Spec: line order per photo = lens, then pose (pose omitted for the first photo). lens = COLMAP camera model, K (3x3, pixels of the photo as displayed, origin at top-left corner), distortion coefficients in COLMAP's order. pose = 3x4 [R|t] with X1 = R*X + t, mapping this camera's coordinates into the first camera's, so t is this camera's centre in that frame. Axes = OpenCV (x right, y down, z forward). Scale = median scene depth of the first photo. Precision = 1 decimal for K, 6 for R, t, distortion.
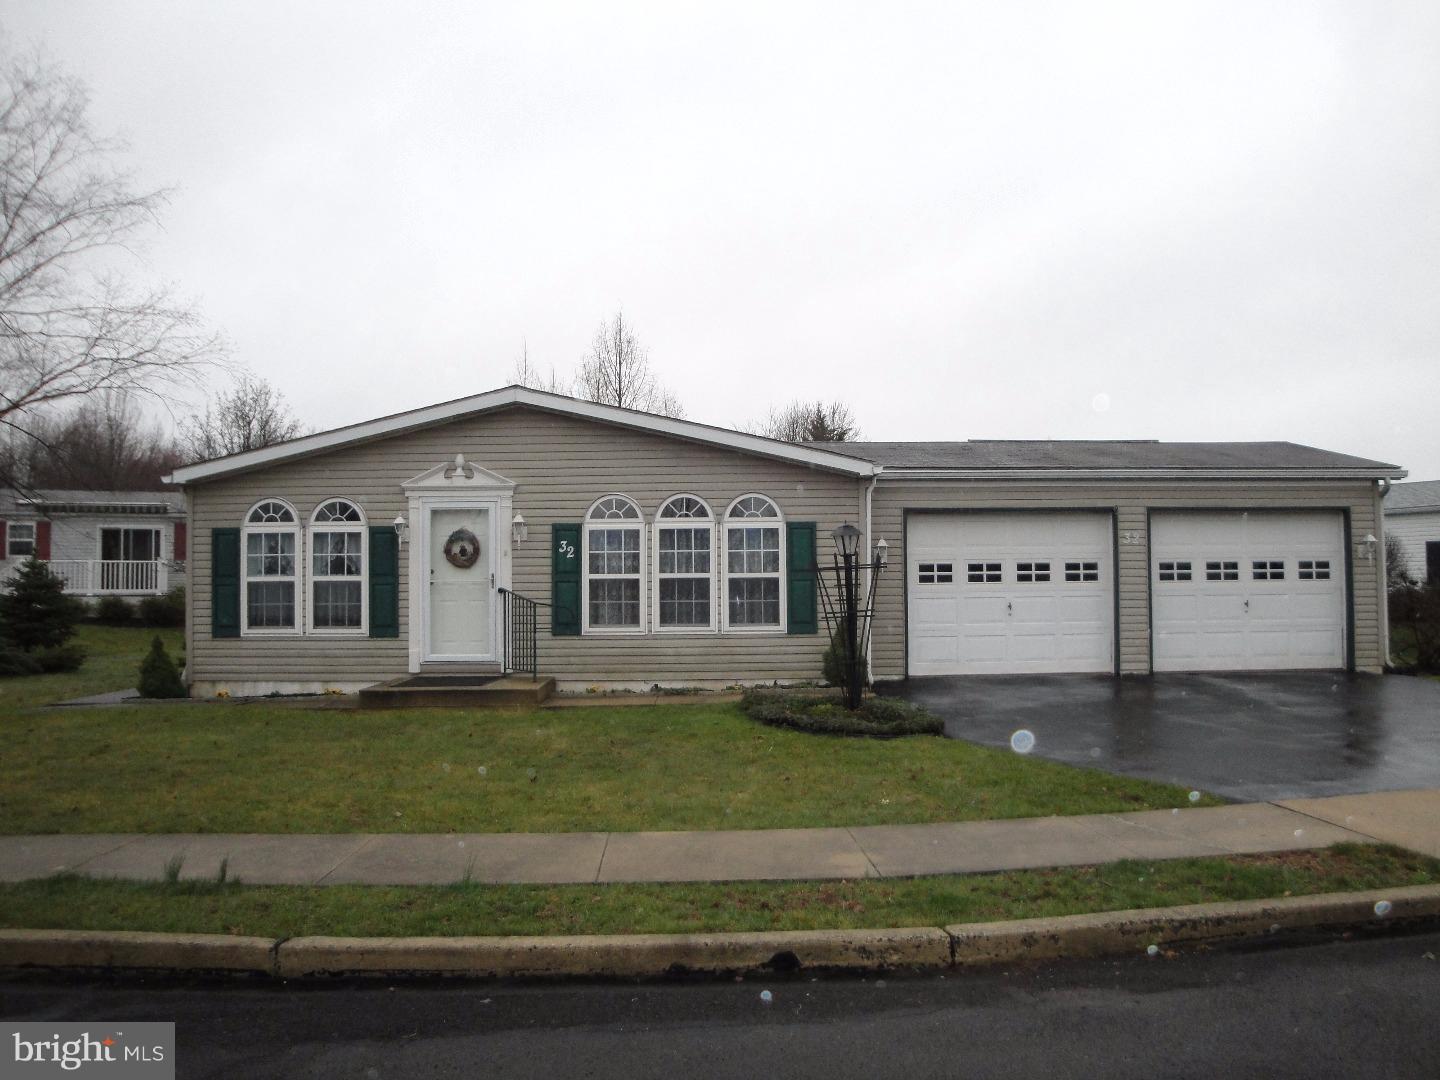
lens RADIAL K [[980.7, 0, 719.7], [0, 980.7, 570.9], [0, 0, 1]] dist [-0.080448, 0.000944]
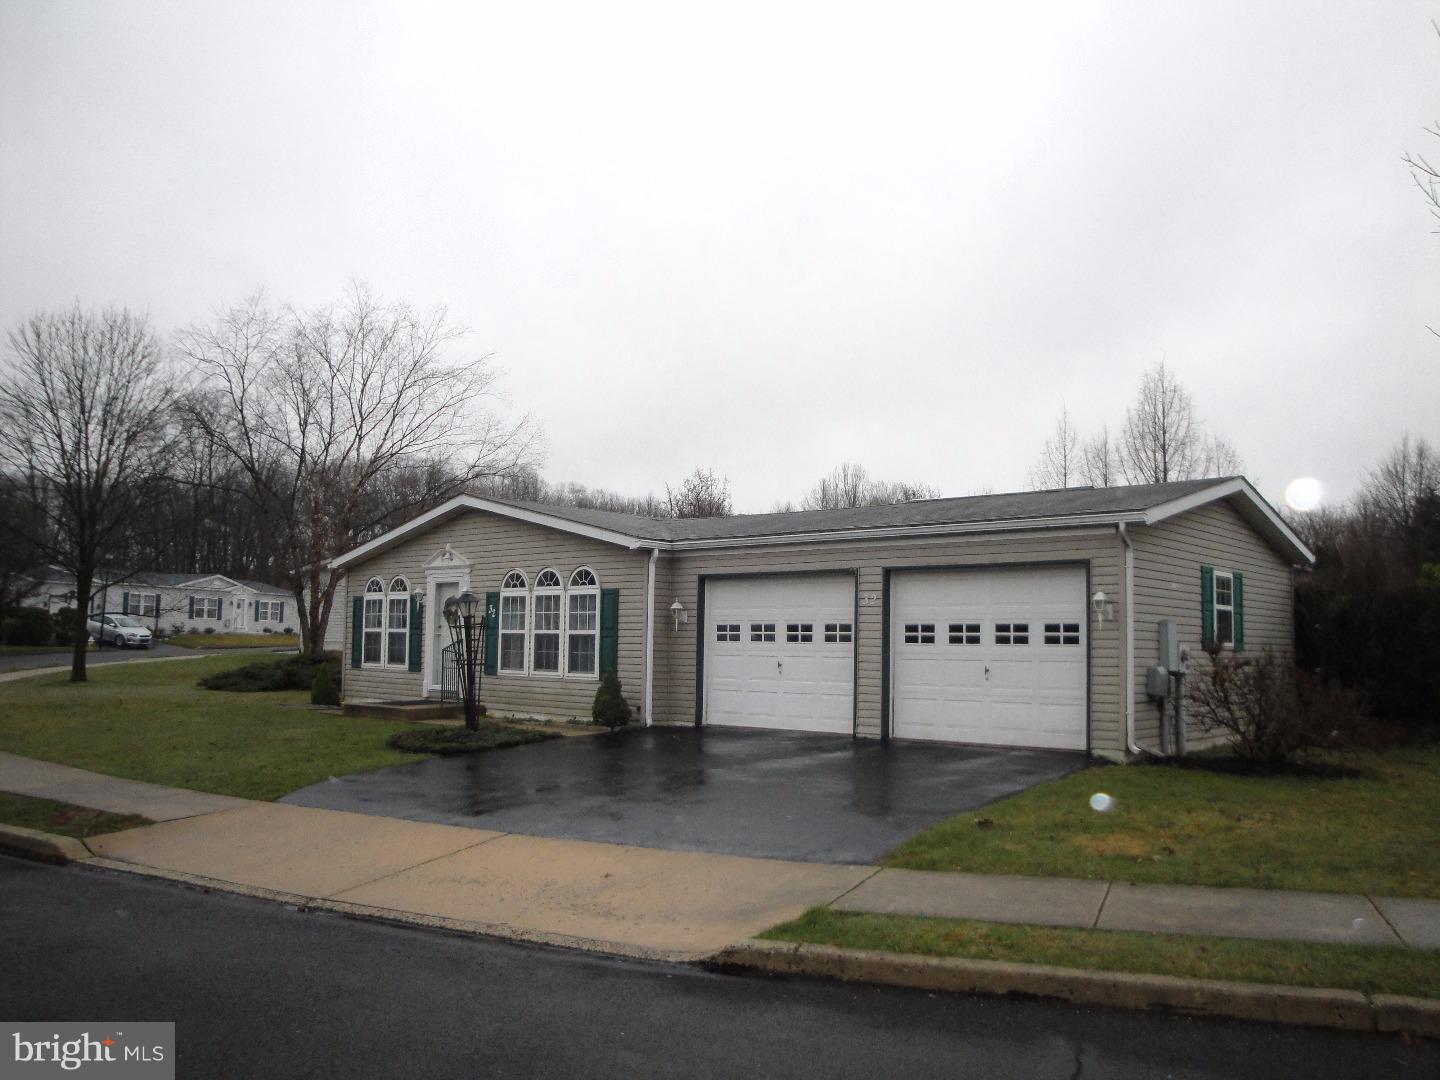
lens RADIAL K [[1168.8, 0, 720.3], [0, 1168.8, 558.7], [0, 0, 1]] dist [-0.170254, 0.151274]
pose [[0.744944, -0.029922, -0.666455, 1.145837], [-0.009516, 0.998415, -0.055463, -0.008377], [0.667059, 0.047659, 0.743479, 0.015600]]
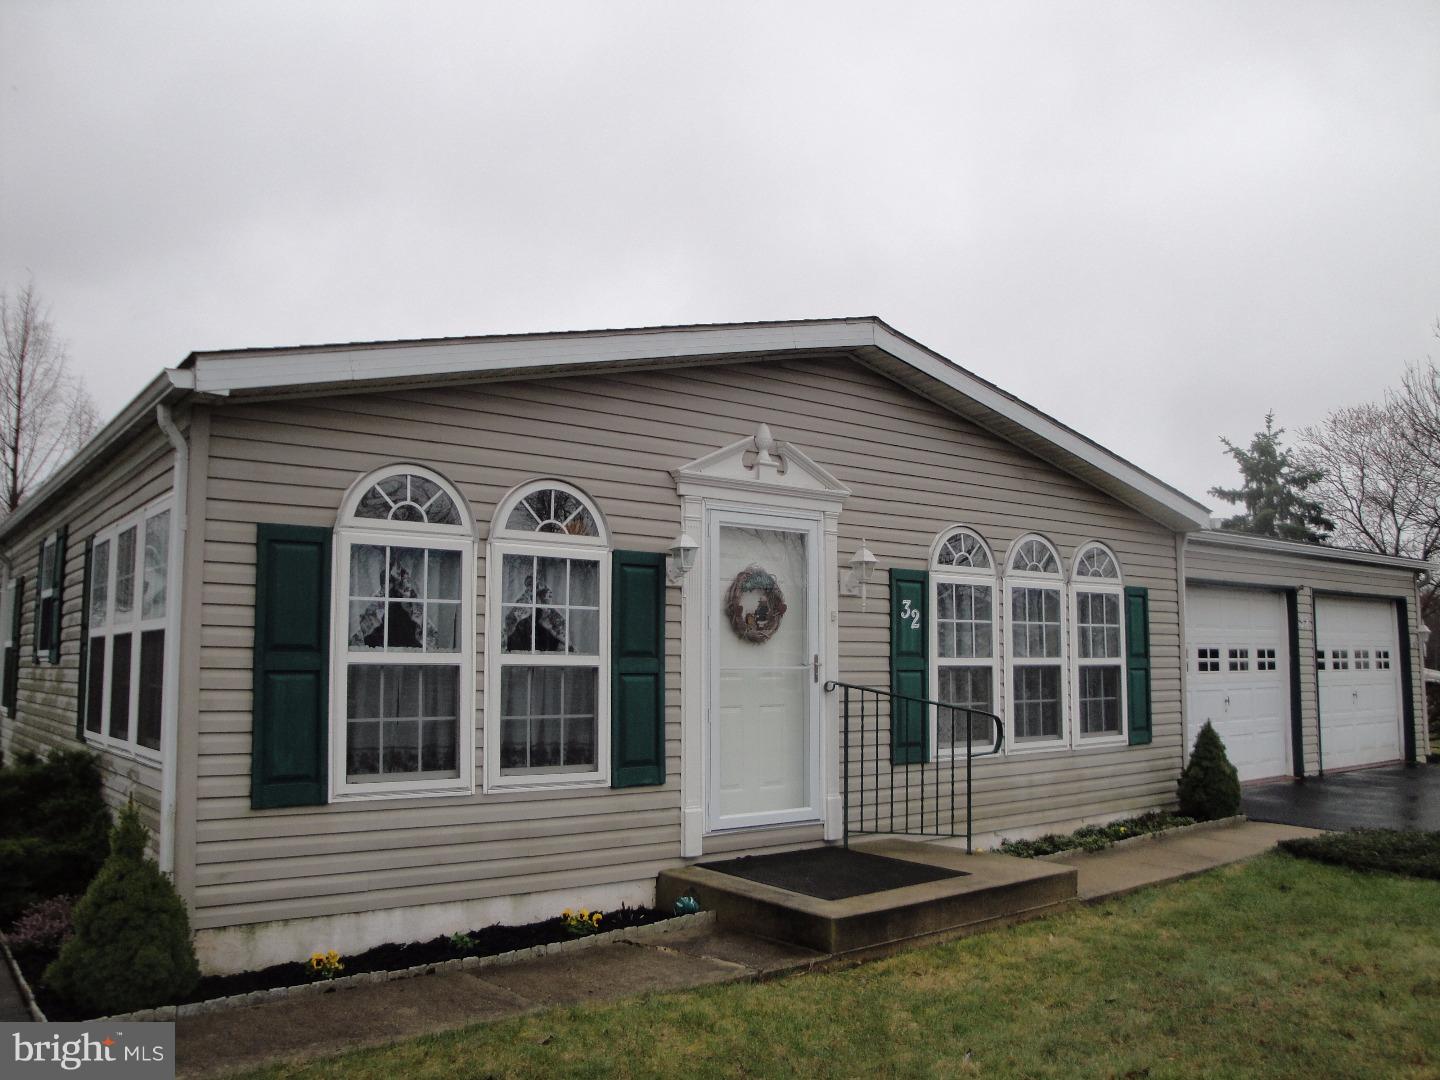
lens RADIAL K [[1168.8, 0, 720.3], [0, 1168.8, 558.7], [0, 0, 1]] dist [-0.170254, 0.151274]
pose [[0.790272, 0.065768, 0.609216, -0.662594], [-0.019231, 0.996396, -0.082619, 0.004147], [-0.612454, 0.053576, 0.788689, 0.525687]]
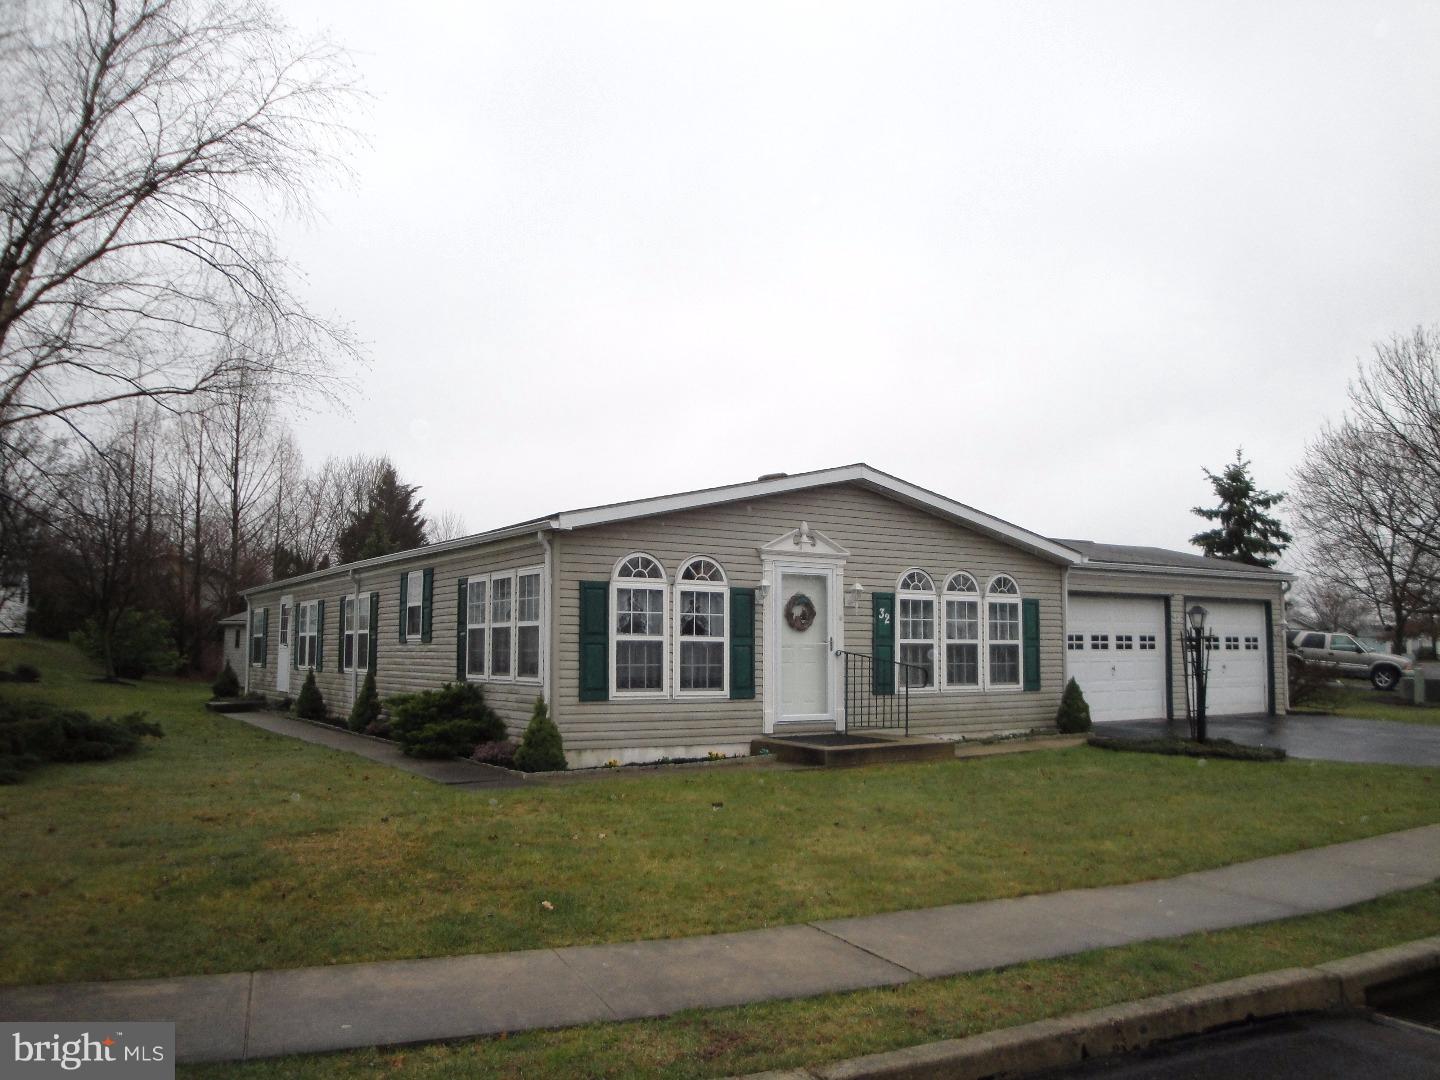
lens RADIAL K [[1168.8, 0, 720.3], [0, 1168.8, 558.7], [0, 0, 1]] dist [-0.170254, 0.151274]
pose [[0.839930, 0.055996, 0.539798, -1.016748], [-0.021938, 0.997353, -0.069325, 0.008277], [-0.542251, 0.046386, 0.838935, 0.001506]]
